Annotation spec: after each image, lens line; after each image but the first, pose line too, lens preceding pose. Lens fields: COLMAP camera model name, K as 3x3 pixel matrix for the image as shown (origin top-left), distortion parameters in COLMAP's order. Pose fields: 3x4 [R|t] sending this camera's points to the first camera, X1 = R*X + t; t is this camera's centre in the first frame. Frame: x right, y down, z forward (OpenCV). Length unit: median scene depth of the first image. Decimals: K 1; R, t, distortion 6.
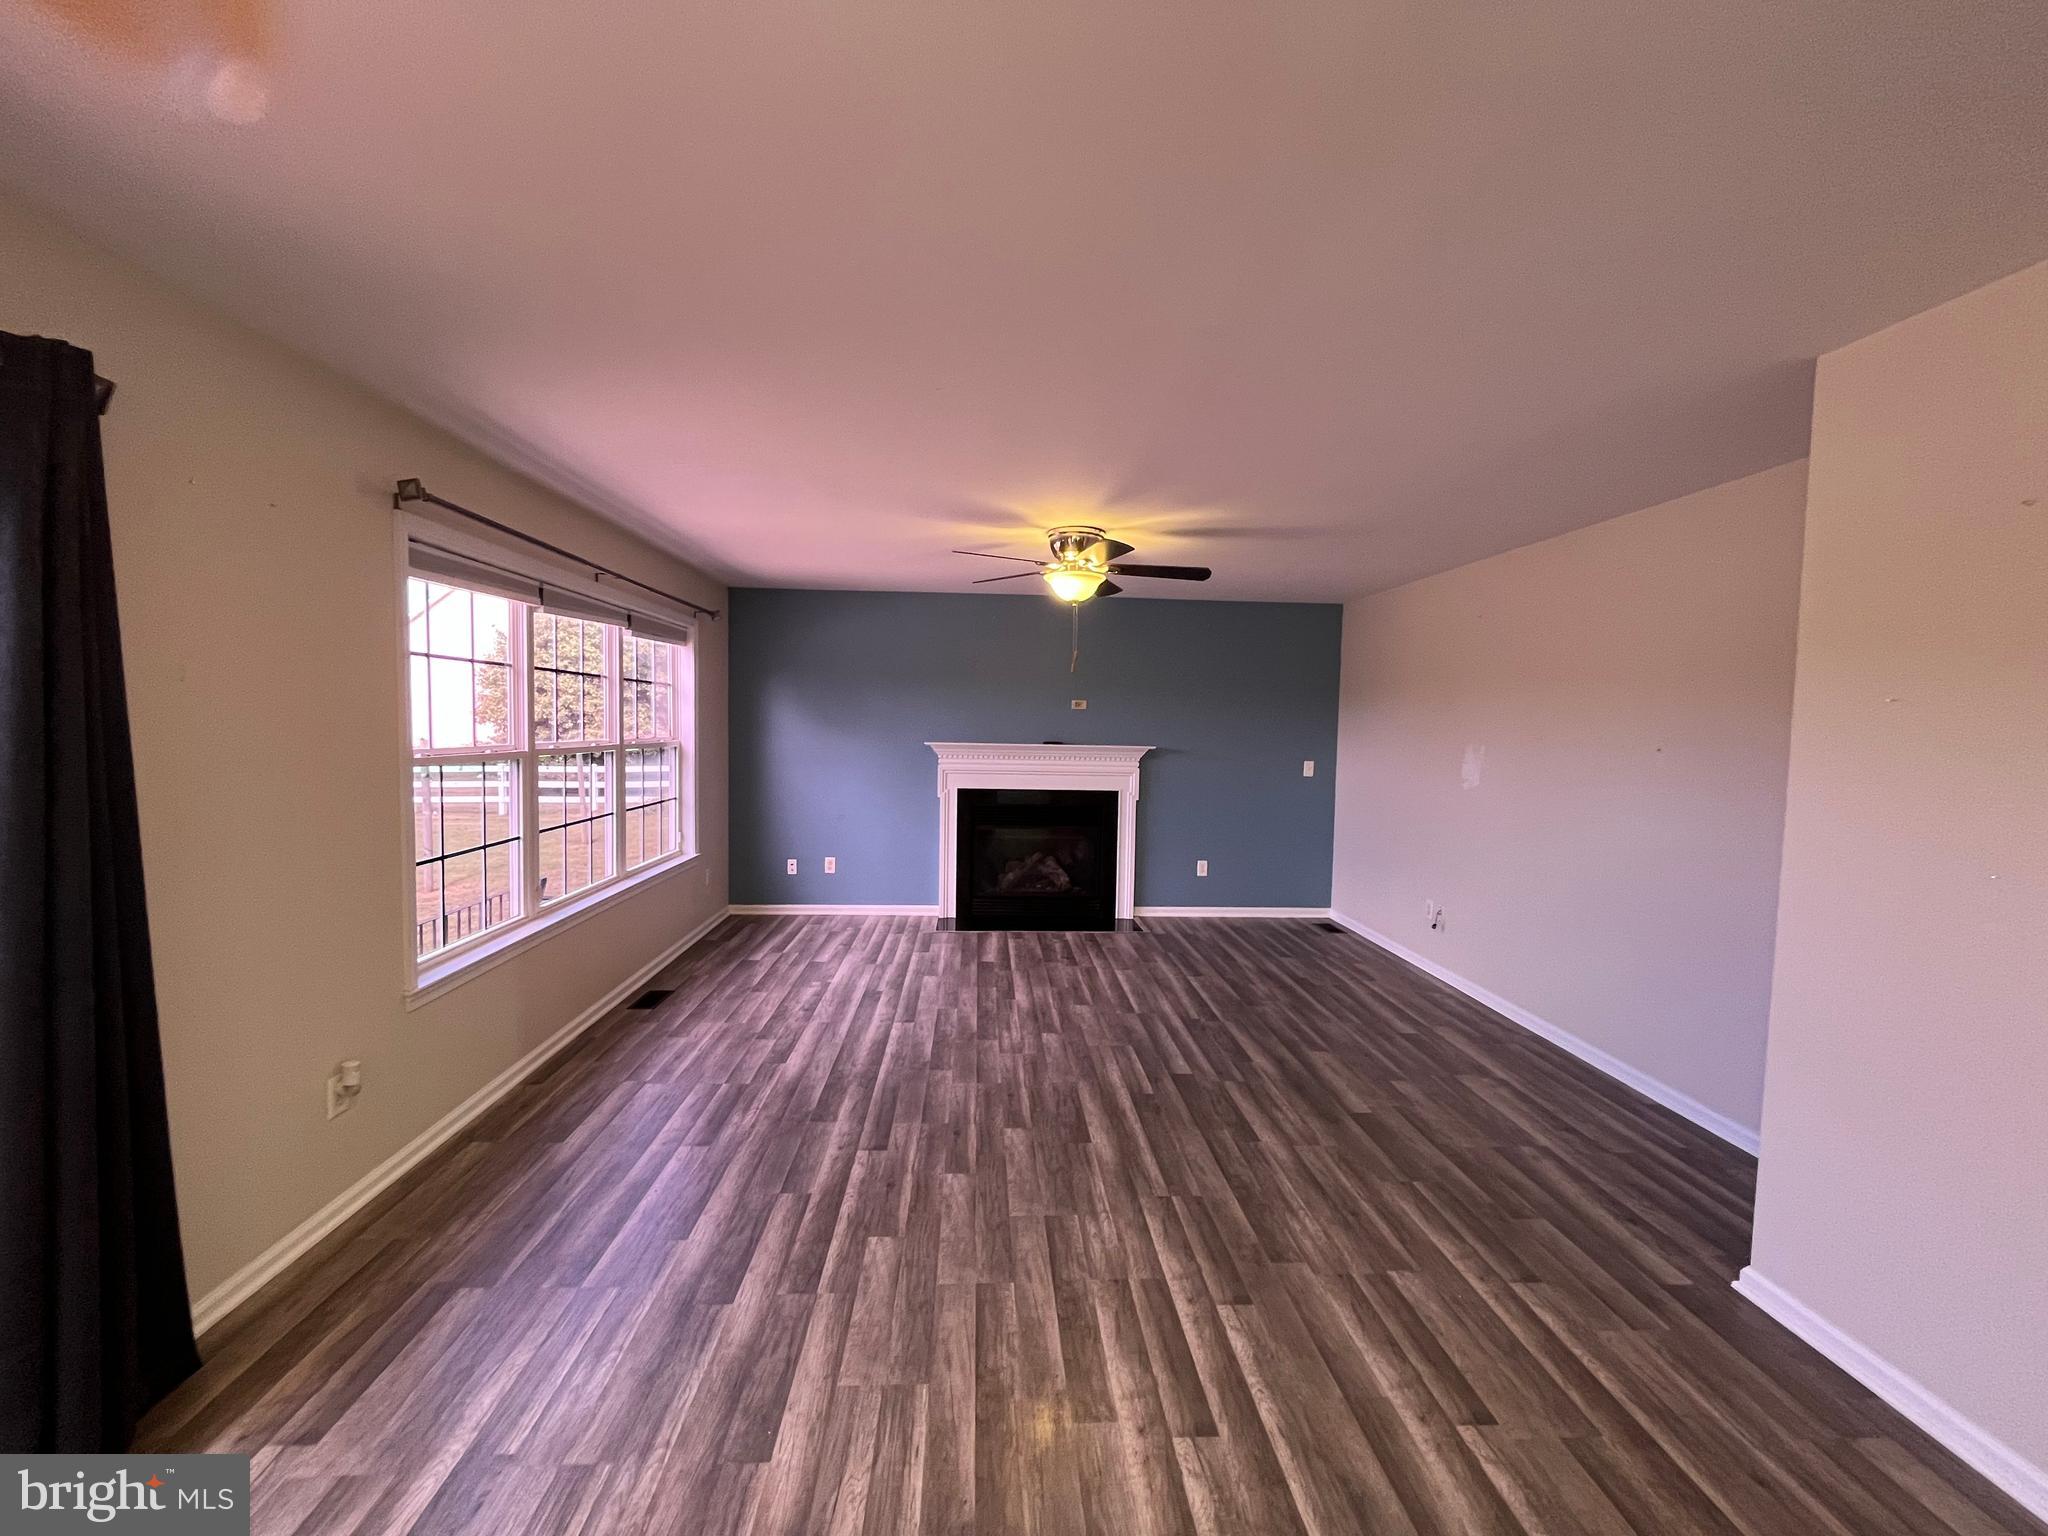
lens RADIAL K [[830.2, 0, 1019.5], [0, 830.2, 771.0], [0, 0, 1]] dist [-0.000183, -0.000774]
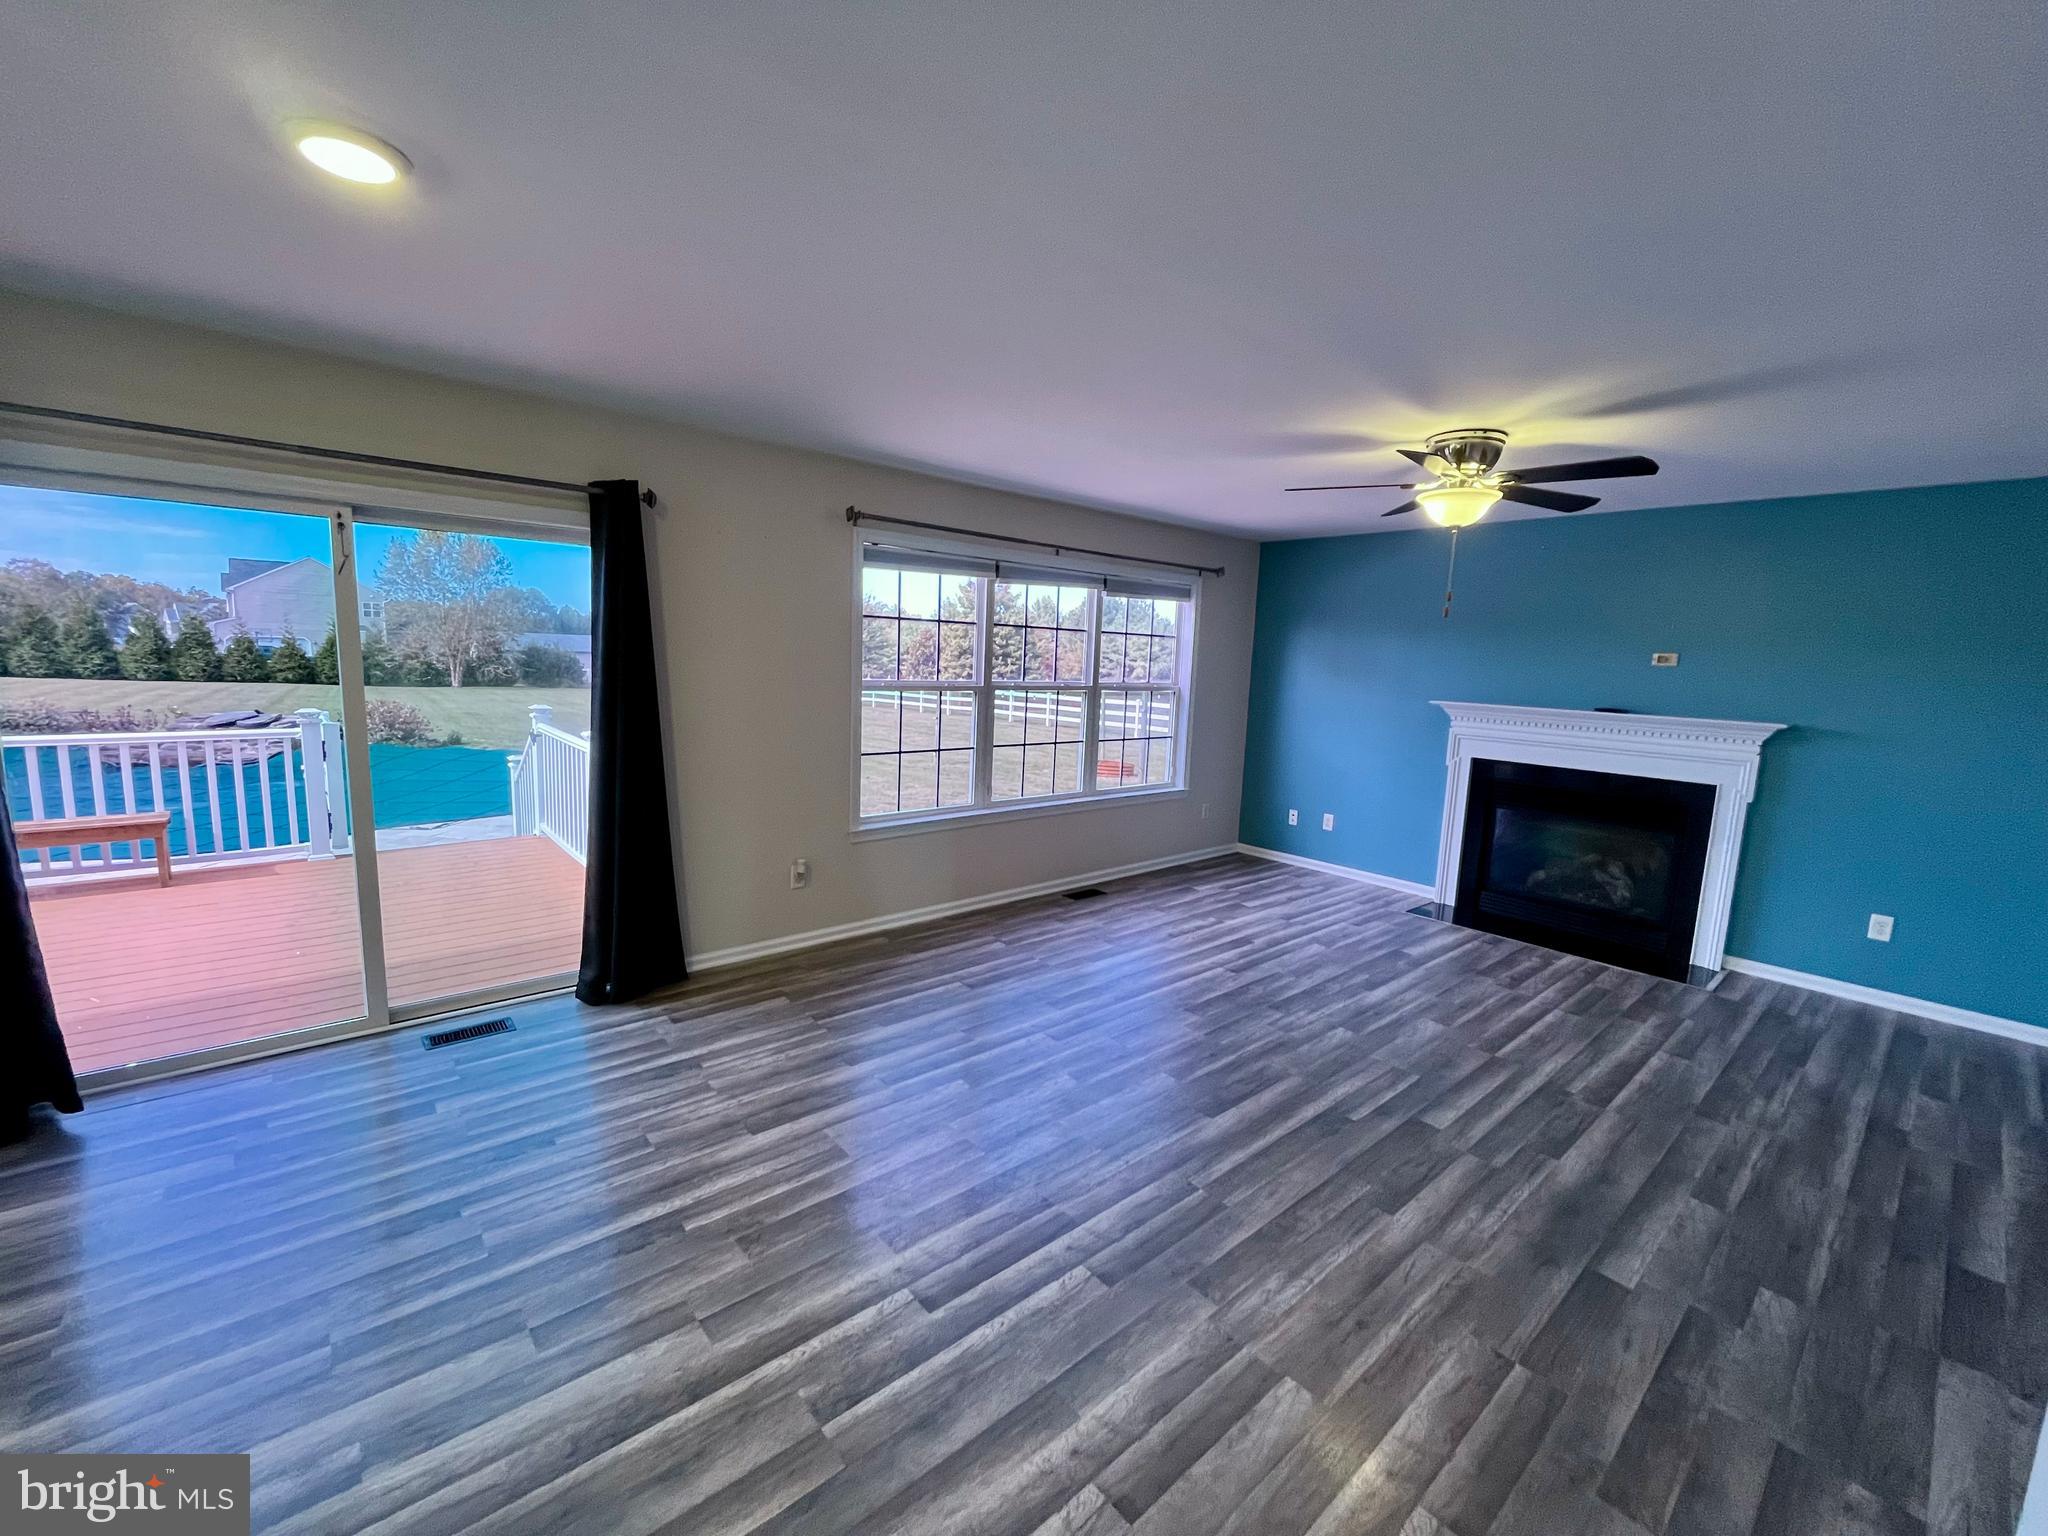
lens RADIAL K [[830.2, 0, 1019.5], [0, 830.2, 771.0], [0, 0, 1]] dist [-0.000183, -0.000774]
pose [[0.612393, 0.117551, -0.781765, 0.475892], [-0.074384, 0.993064, 0.091055, -0.012514], [0.787046, 0.002389, 0.616890, 0.177023]]
